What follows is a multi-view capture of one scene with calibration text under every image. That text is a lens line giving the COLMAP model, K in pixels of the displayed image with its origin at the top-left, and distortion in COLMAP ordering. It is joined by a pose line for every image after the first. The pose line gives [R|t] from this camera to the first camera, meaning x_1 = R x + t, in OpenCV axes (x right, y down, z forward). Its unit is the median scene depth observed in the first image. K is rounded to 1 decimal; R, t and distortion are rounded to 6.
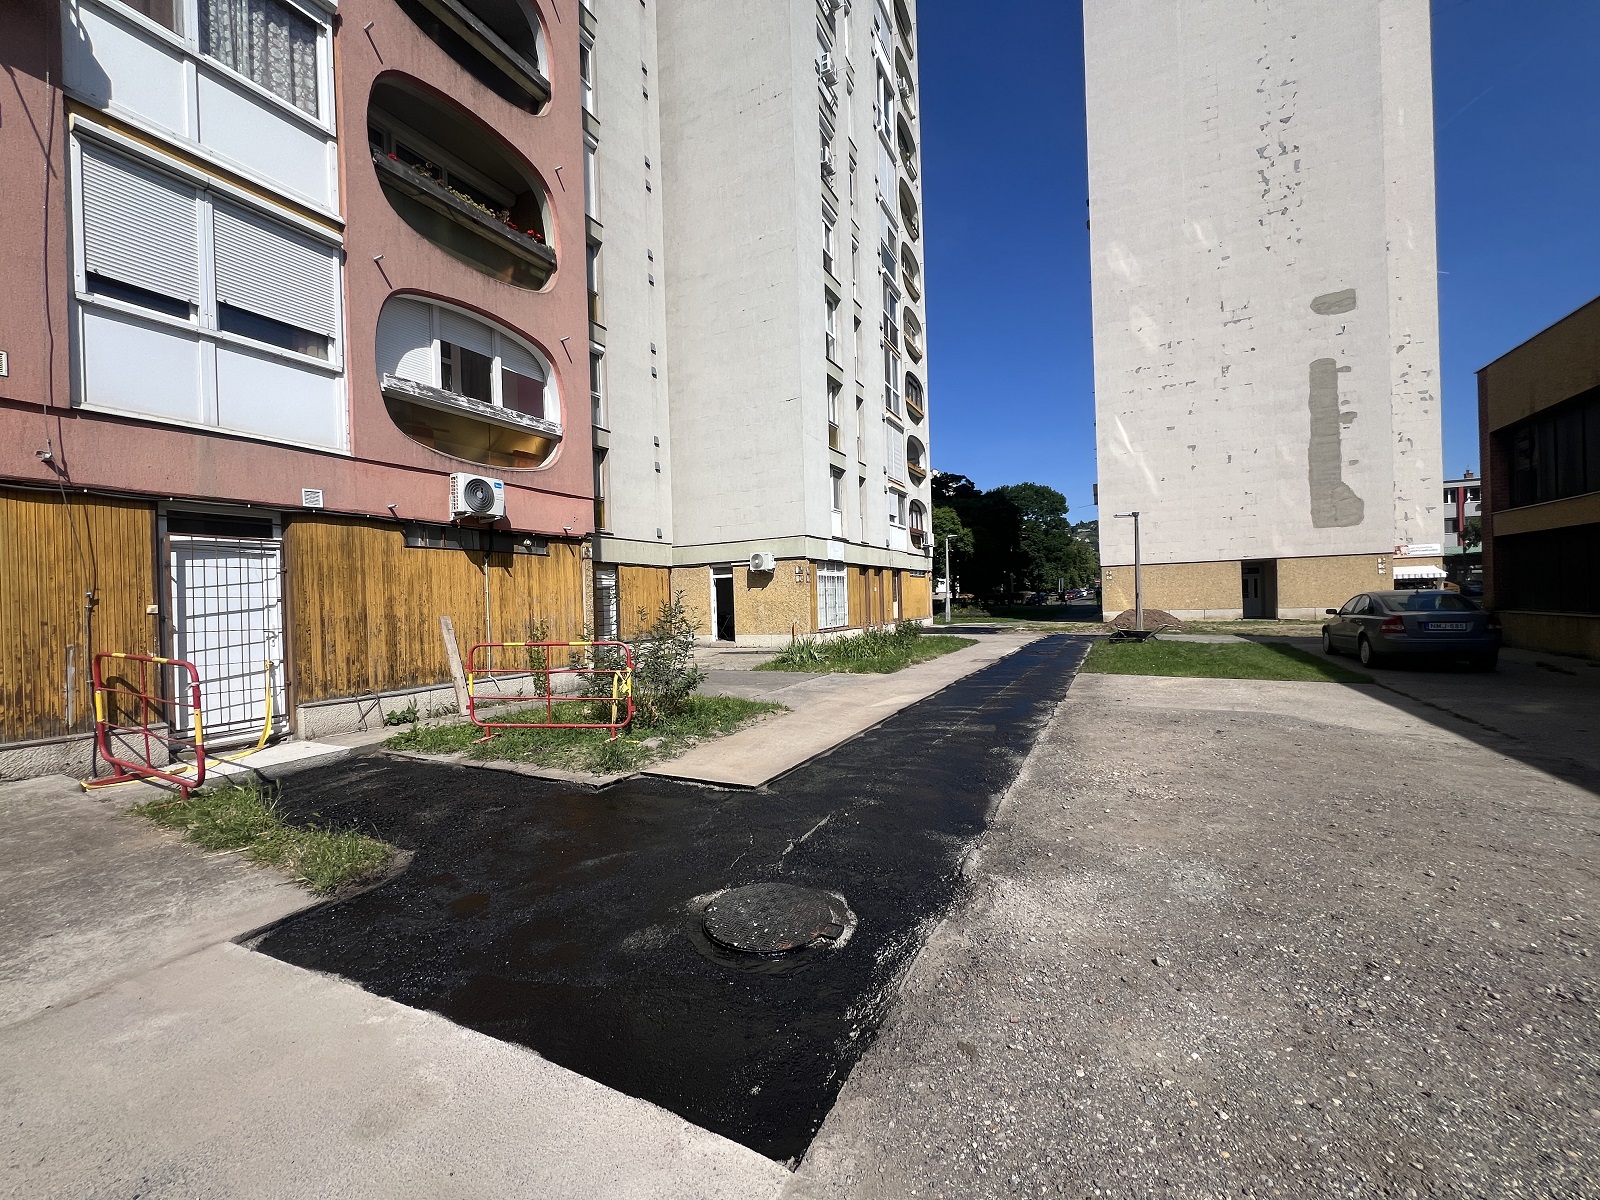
lens RADIAL K [[634.3, 0, 799.5], [0, 634.3, 602.4], [0, 0, 1]] dist [-0.001886, 0.001324]
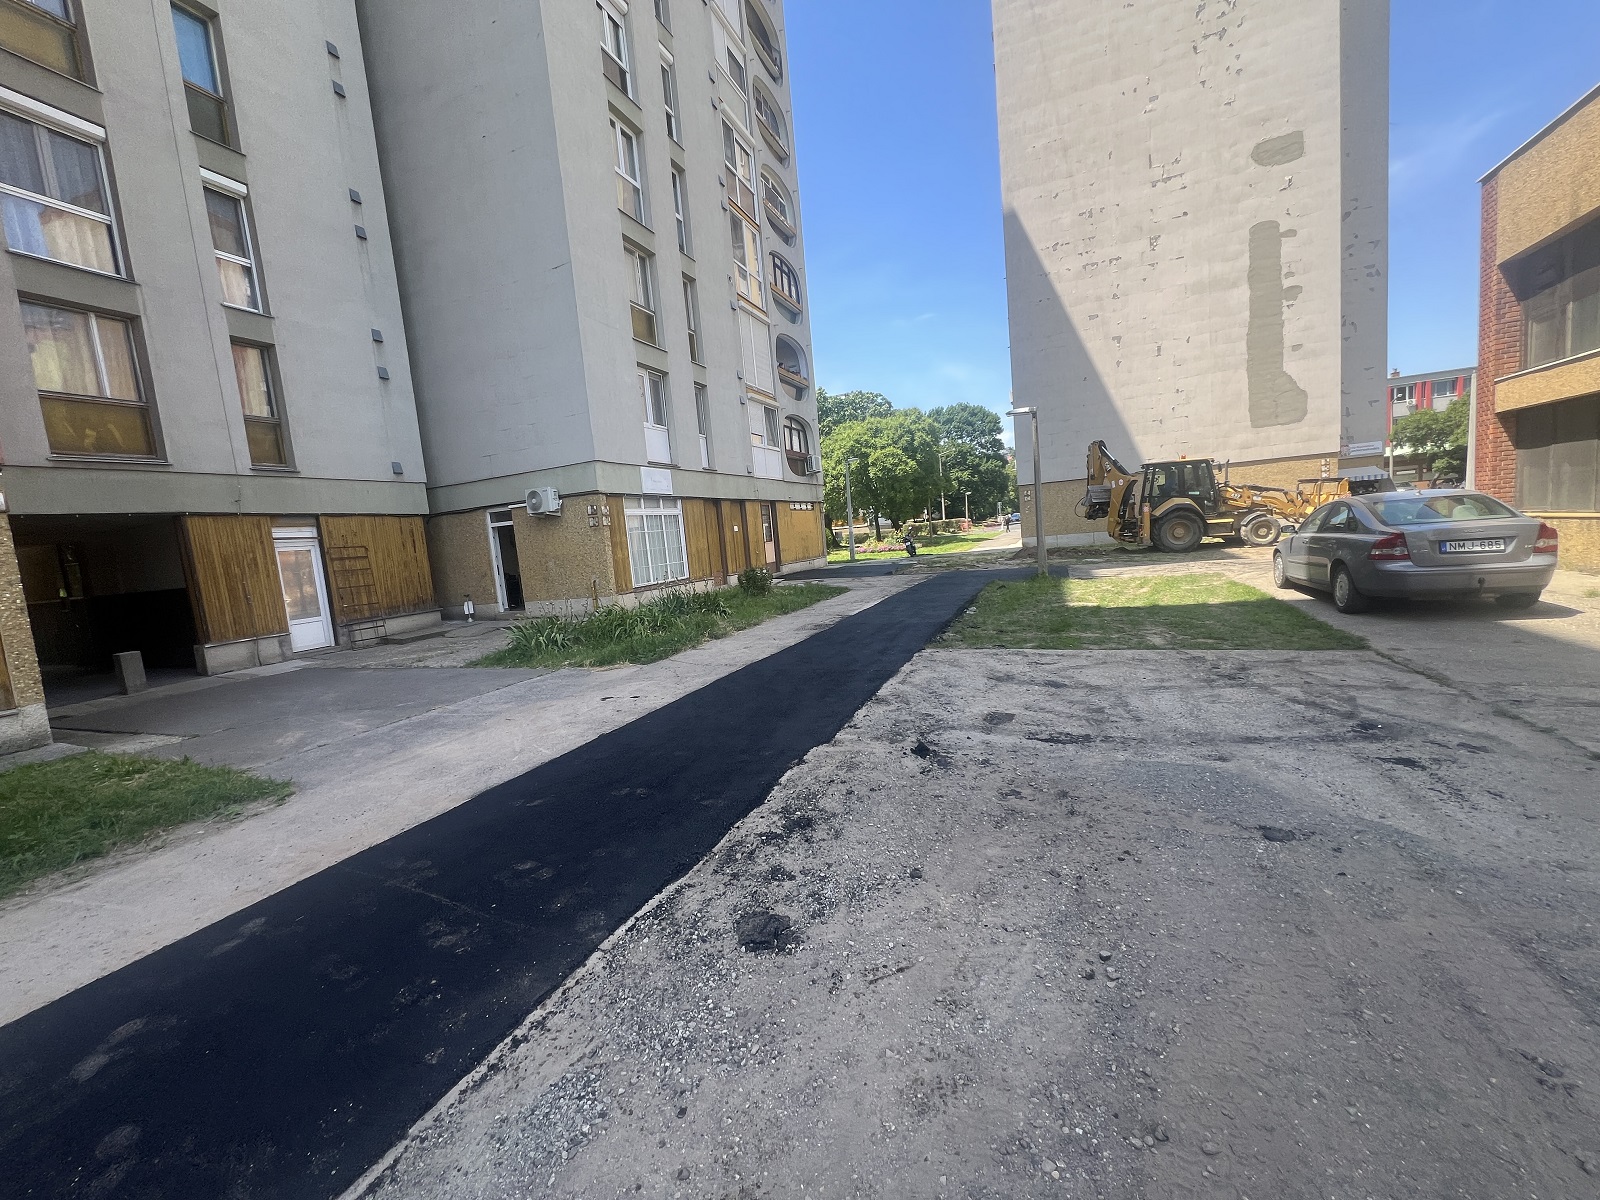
lens RADIAL K [[634.3, 0, 800.4], [0, 634.3, 599.7], [0, 0, 1]] dist [-0.001886, 0.001324]
pose [[0.995435, -0.064613, 0.070241, 0.125609], [0.057731, 0.993711, 0.095942, -0.002976], [-0.075998, -0.091449, 0.992905, 0.171782]]
